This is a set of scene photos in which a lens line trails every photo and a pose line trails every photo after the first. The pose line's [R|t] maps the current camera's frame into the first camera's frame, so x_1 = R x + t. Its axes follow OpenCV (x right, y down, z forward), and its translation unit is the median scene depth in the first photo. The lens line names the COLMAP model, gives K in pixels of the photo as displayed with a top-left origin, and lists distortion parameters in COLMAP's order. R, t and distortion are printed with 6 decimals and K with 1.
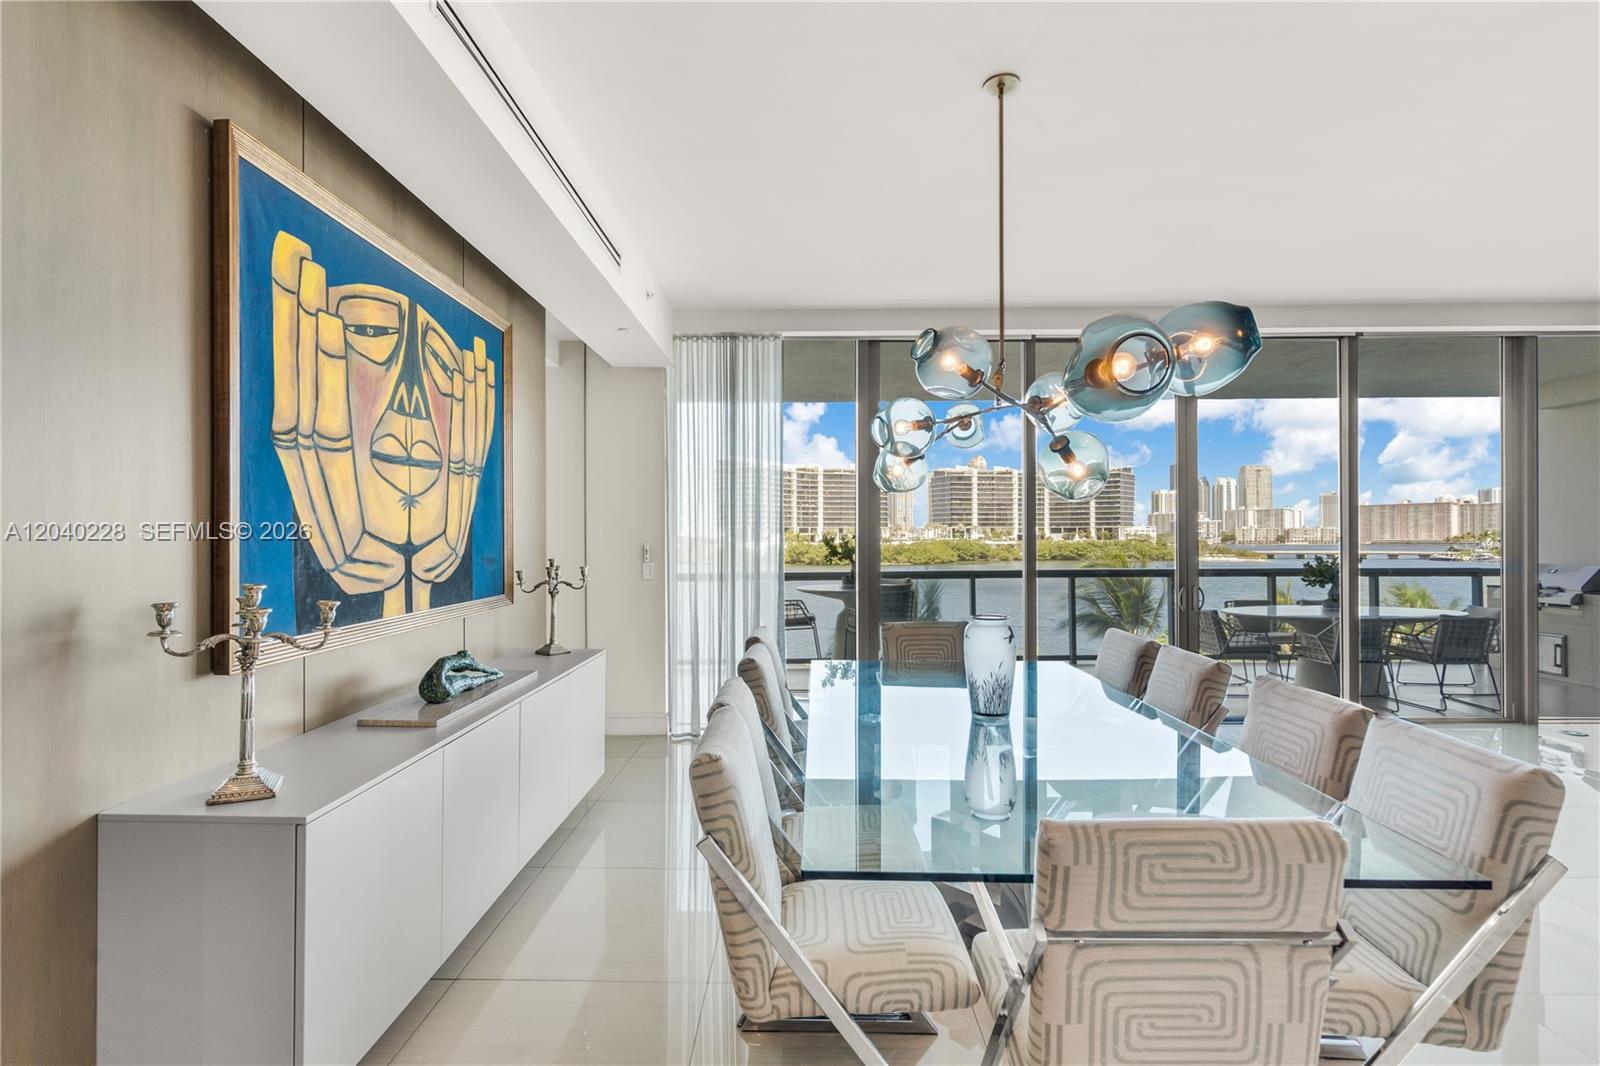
lens RADIAL K [[753.8, 0, 782.5], [0, 753.8, 534.4], [0, 0, 1]] dist [0.002167, 0.000218]
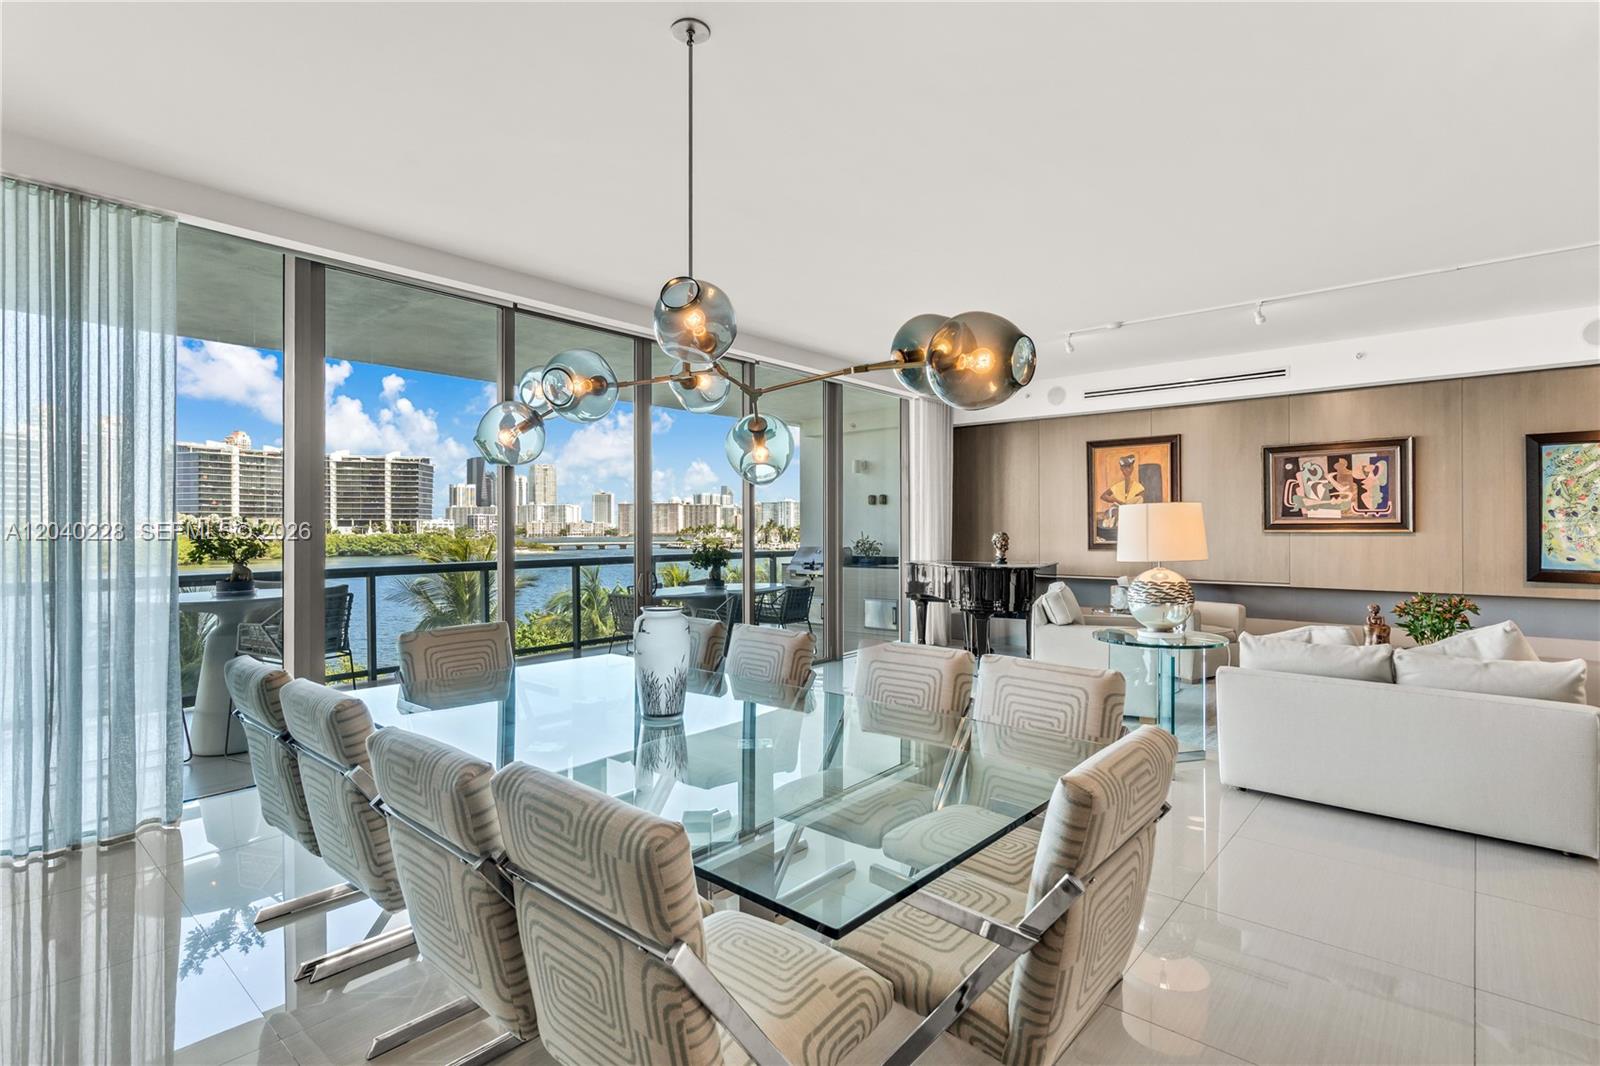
lens RADIAL K [[774.4, 0, 796.5], [0, 774.4, 525.3], [0, 0, 1]] dist [0.011117, -0.005049]
pose [[0.639053, 0.004846, 0.769148, -0.303164], [-0.002272, 0.999988, -0.004412, 0.012292], [-0.769160, 0.001072, 0.639056, 0.246490]]
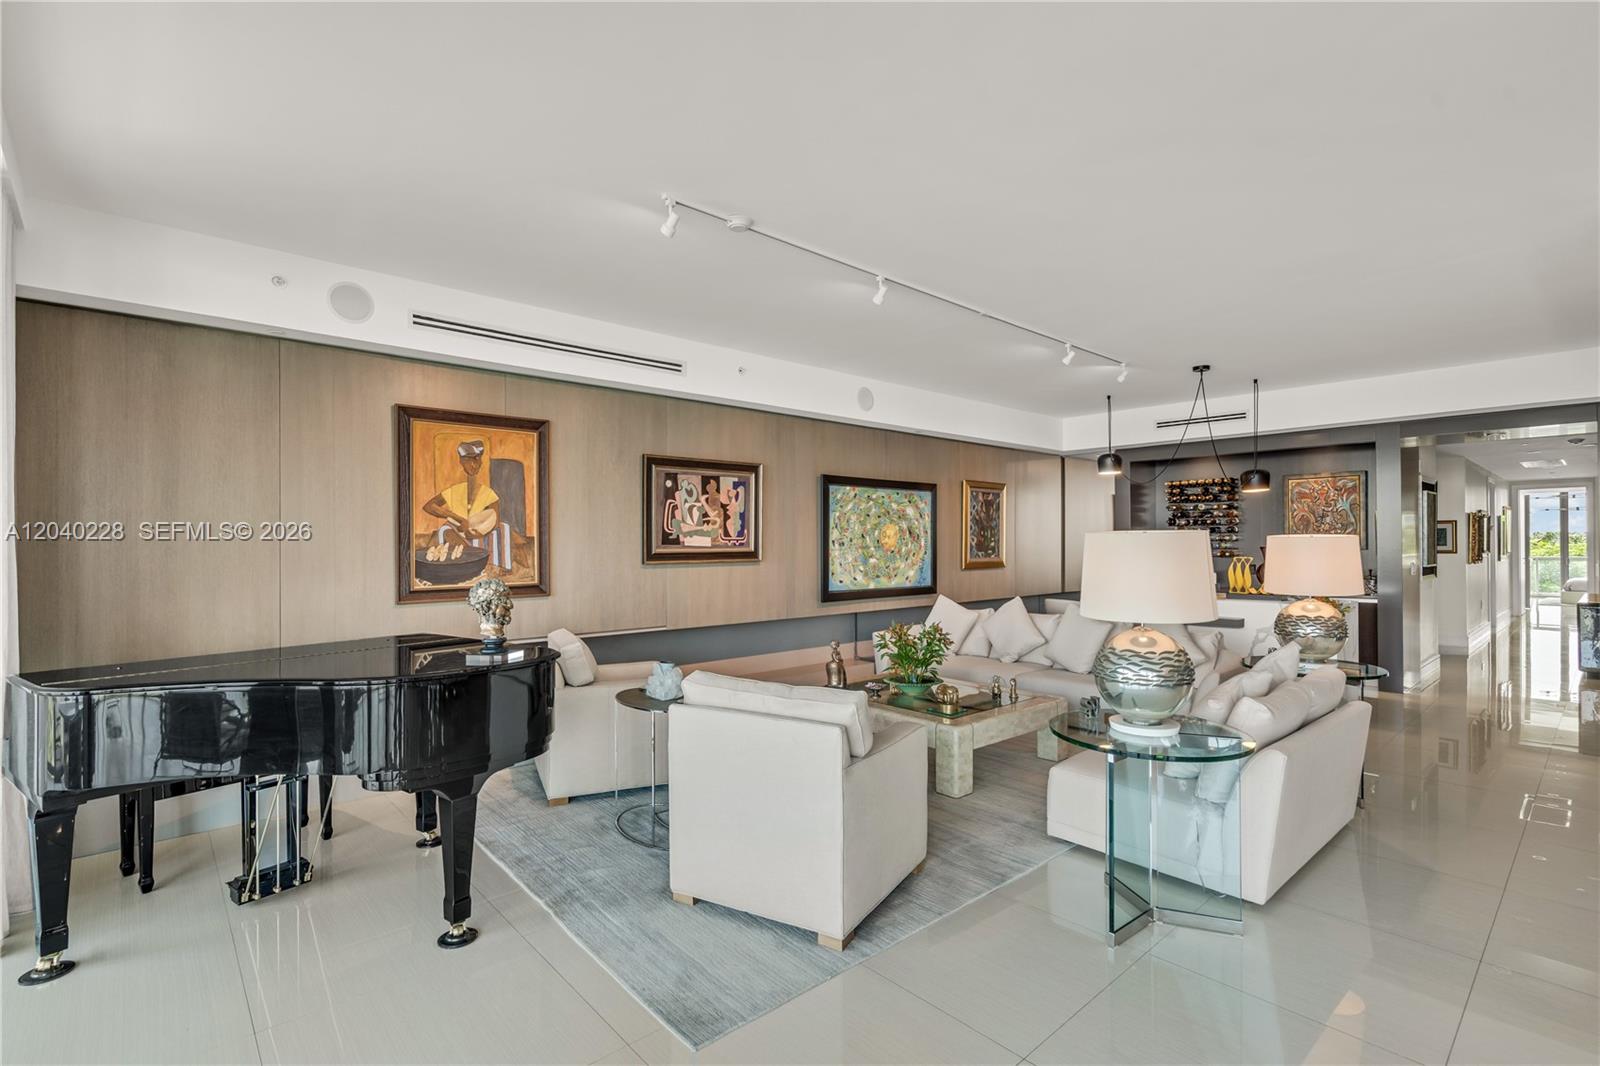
lens RADIAL K [[738.0, 0, 806.2], [0, 738.0, 541.3], [0, 0, 1]] dist [-0.003110, -0.000081]
pose [[-0.689878, 0.008823, 0.723872, 0.866121], [0.004266, 0.999958, -0.008122, -0.018617], [-0.723913, -0.002515, -0.689887, 1.589602]]
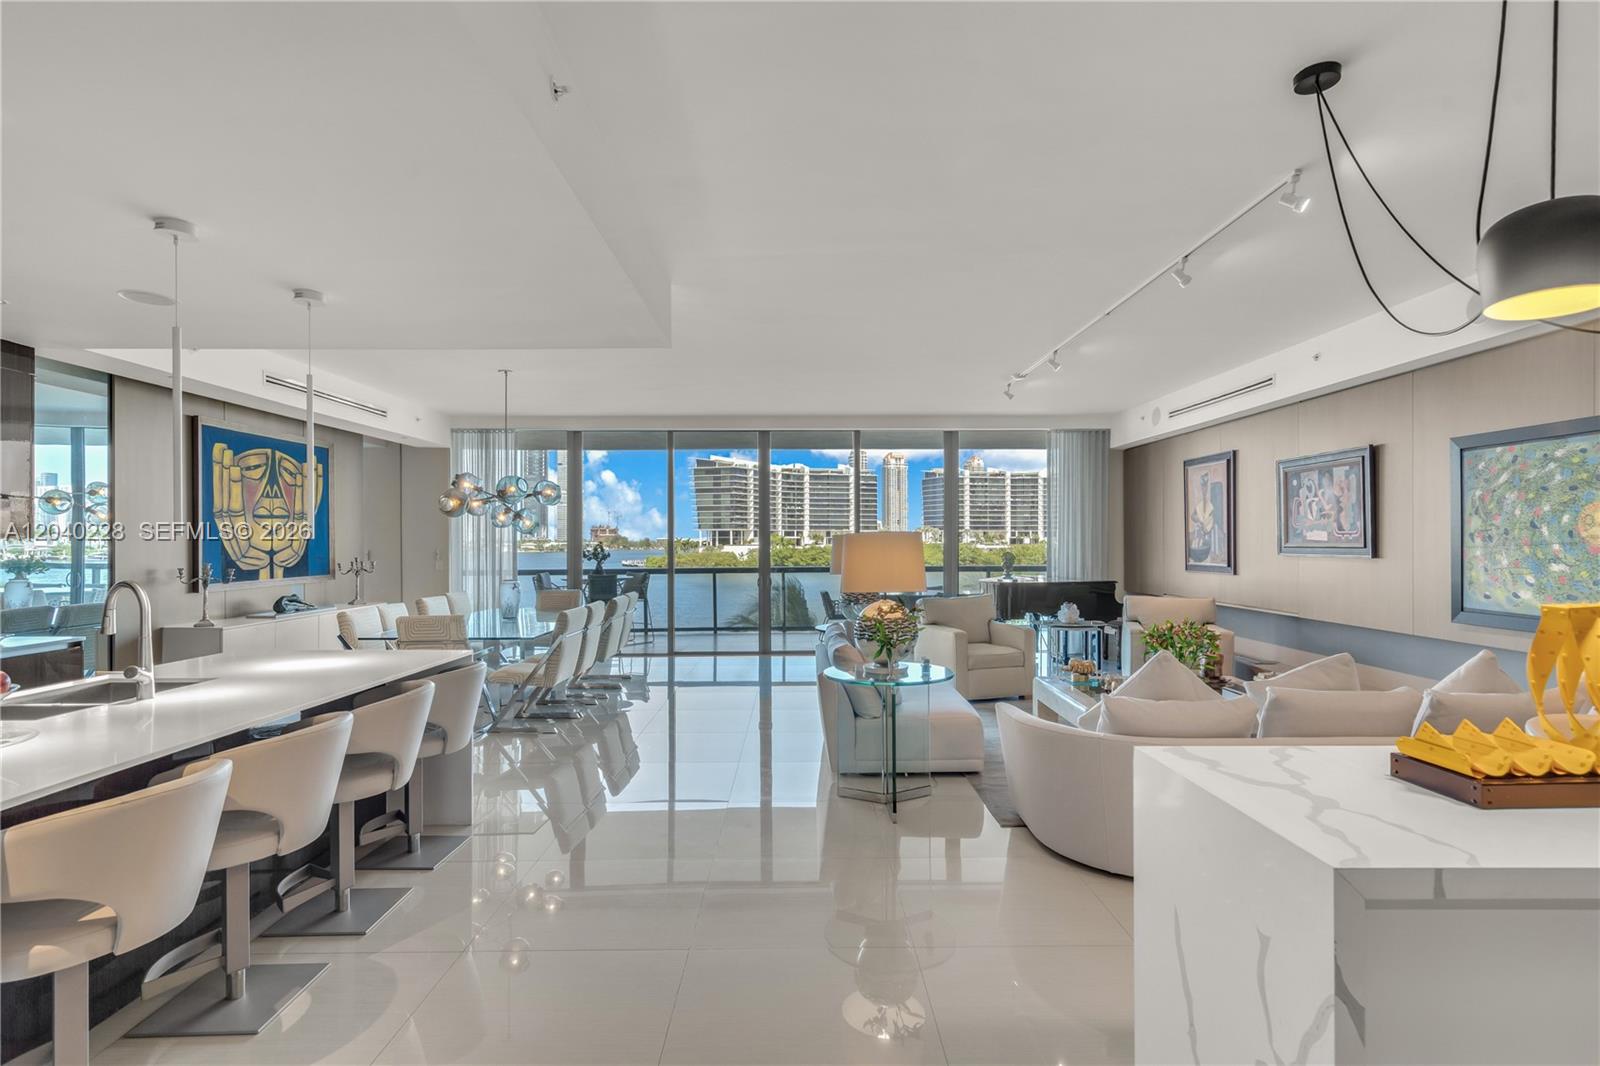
lens RADIAL K [[795.5, 0, 803.0], [0, 795.5, 541.9], [0, 0, 1]] dist [0.003248, -0.000039]
pose [[0.999348, 0.000933, 0.036101, 1.013859], [-0.001123, 0.999986, 0.005234, -0.027806], [-0.036095, -0.005271, 0.999334, -1.468664]]
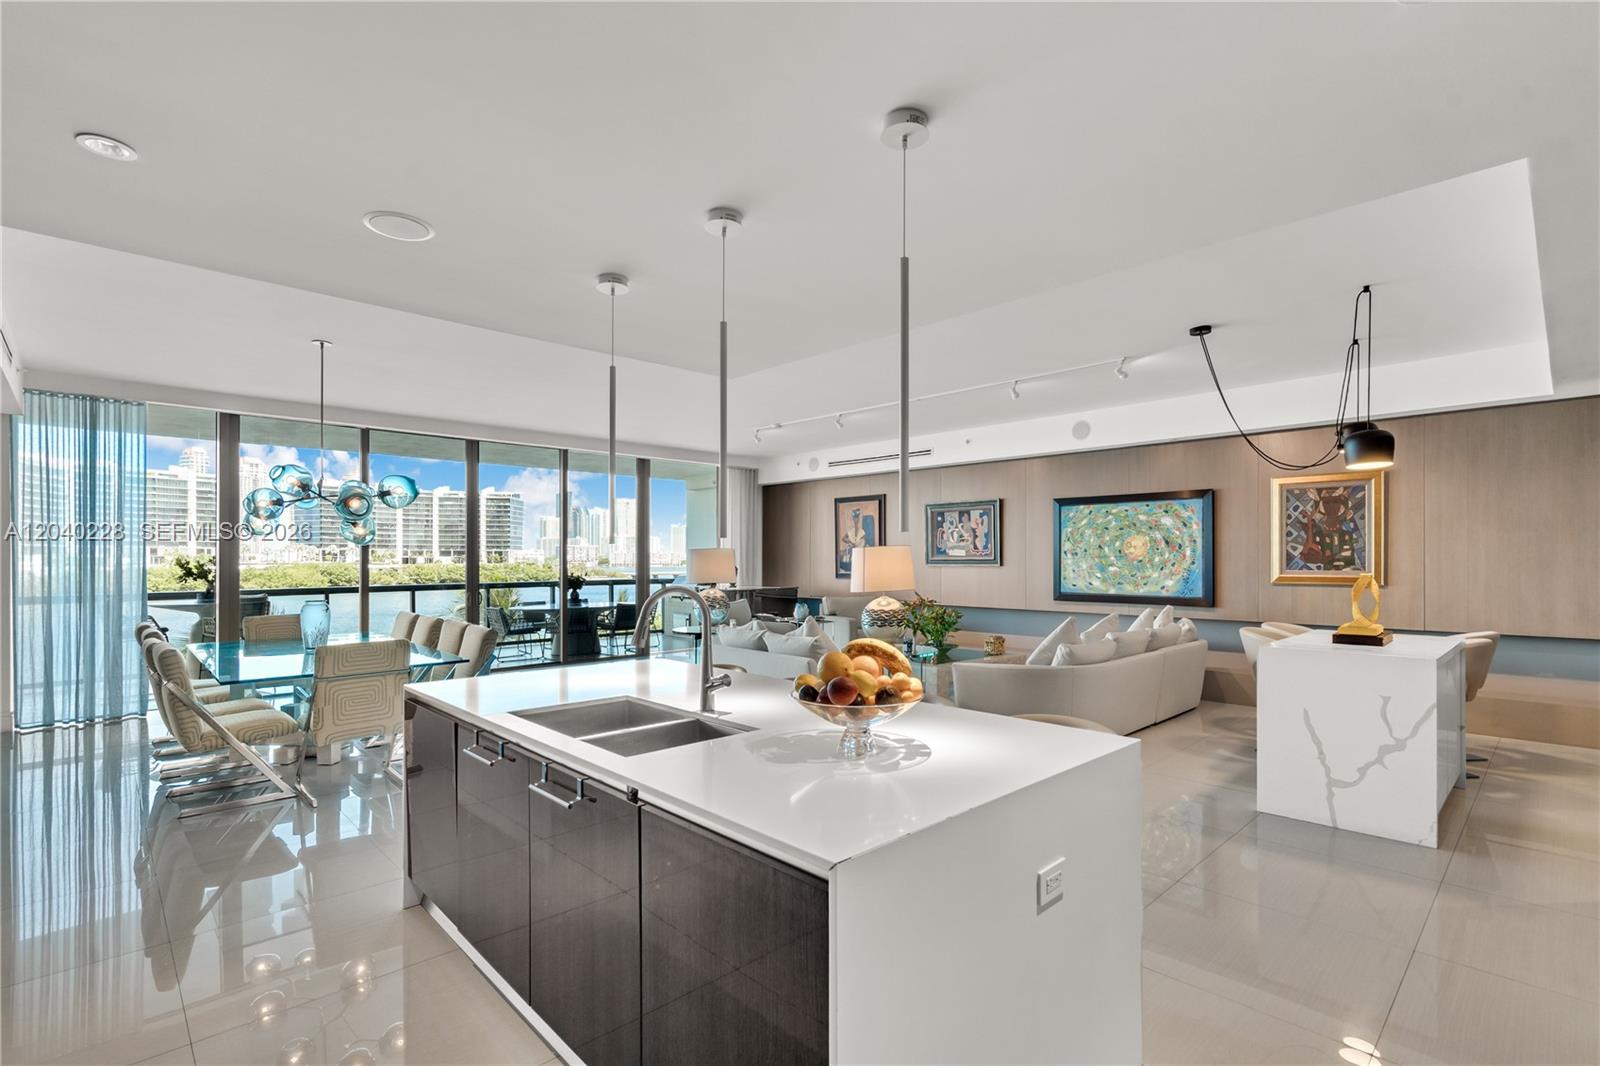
lens RADIAL K [[750.4, 0, 804.9], [0, 750.4, 559.7], [0, 0, 1]] dist [-0.001819, 0.000709]
pose [[0.701460, 0.001879, 0.712706, -0.208811], [-0.003830, 0.999992, 0.001133, -0.006710], [-0.712699, -0.003524, 0.701462, -1.185890]]
